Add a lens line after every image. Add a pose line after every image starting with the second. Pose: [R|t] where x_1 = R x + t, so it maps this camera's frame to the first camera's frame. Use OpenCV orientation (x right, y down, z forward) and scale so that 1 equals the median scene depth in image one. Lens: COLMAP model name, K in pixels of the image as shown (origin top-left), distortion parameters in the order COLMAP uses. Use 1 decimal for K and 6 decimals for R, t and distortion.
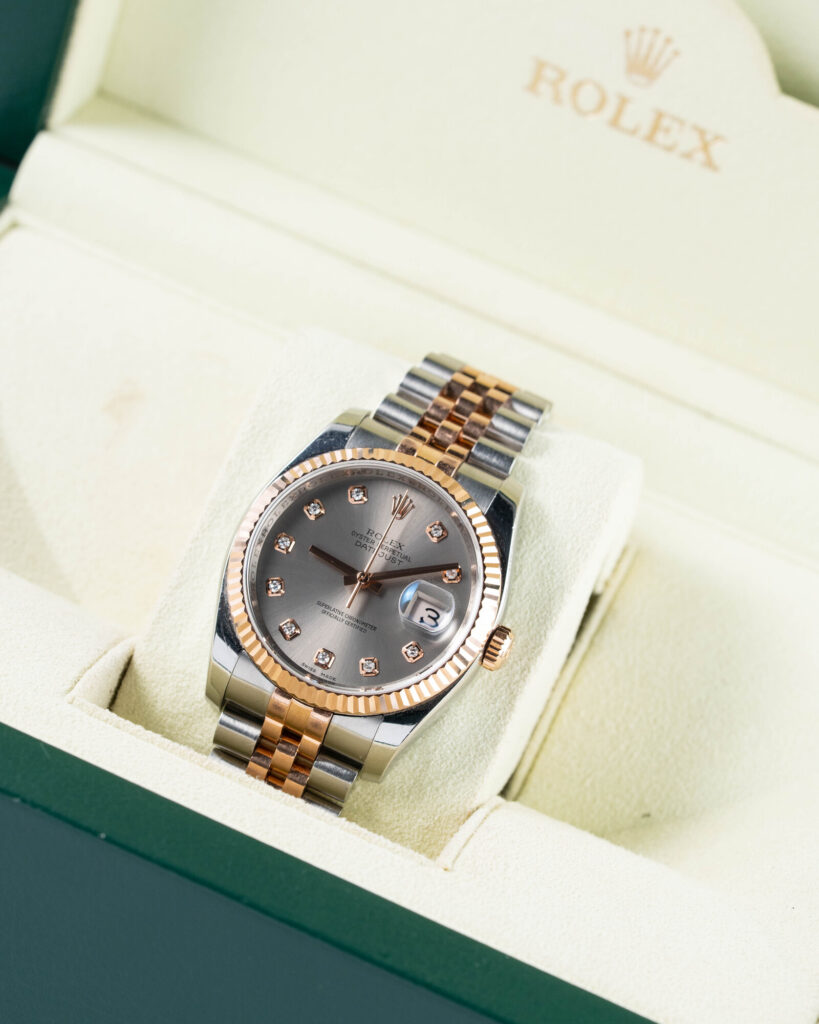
lens RADIAL K [[2940.3, 0, 409.5], [0, 2940.3, 512.0], [0, 0, 1]] dist [0.015824, -0.008159]
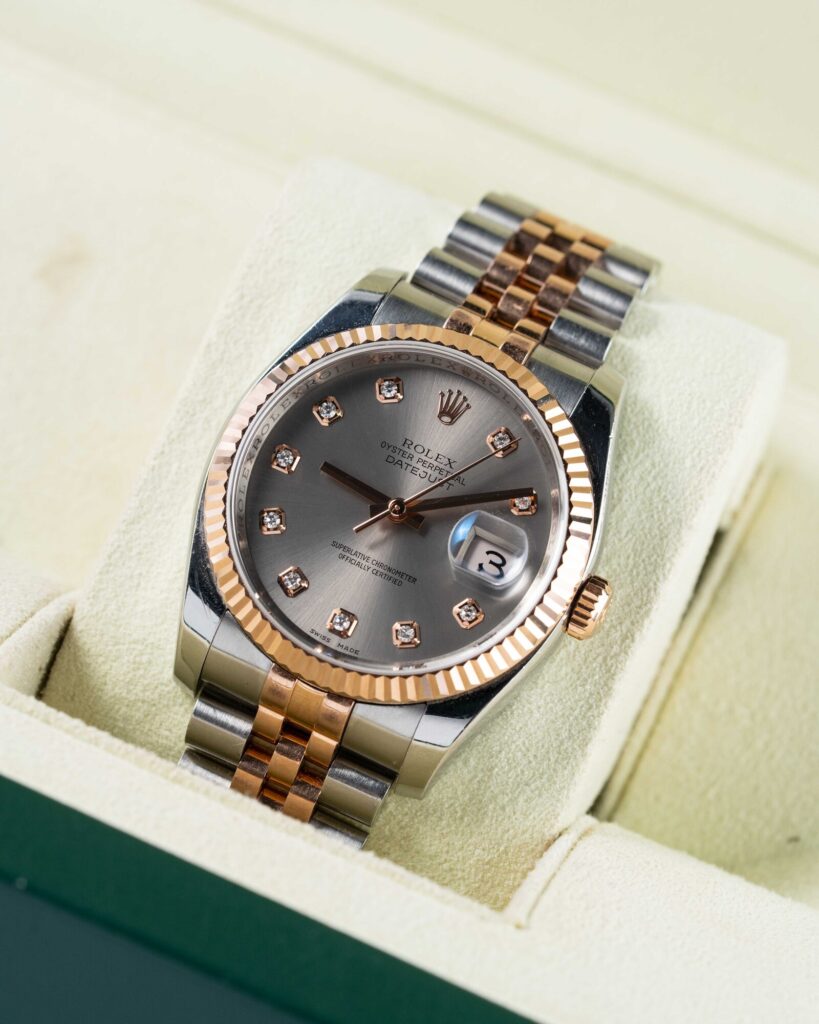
lens RADIAL K [[2940.3, 0, 409.5], [0, 2940.3, 512.0], [0, 0, 1]] dist [0.015824, -0.008159]
pose [[0.999970, -0.001805, -0.007470, -0.007588], [0.001974, 0.999742, 0.022613, 0.007445], [0.007427, -0.022627, 0.999716, 0.296182]]
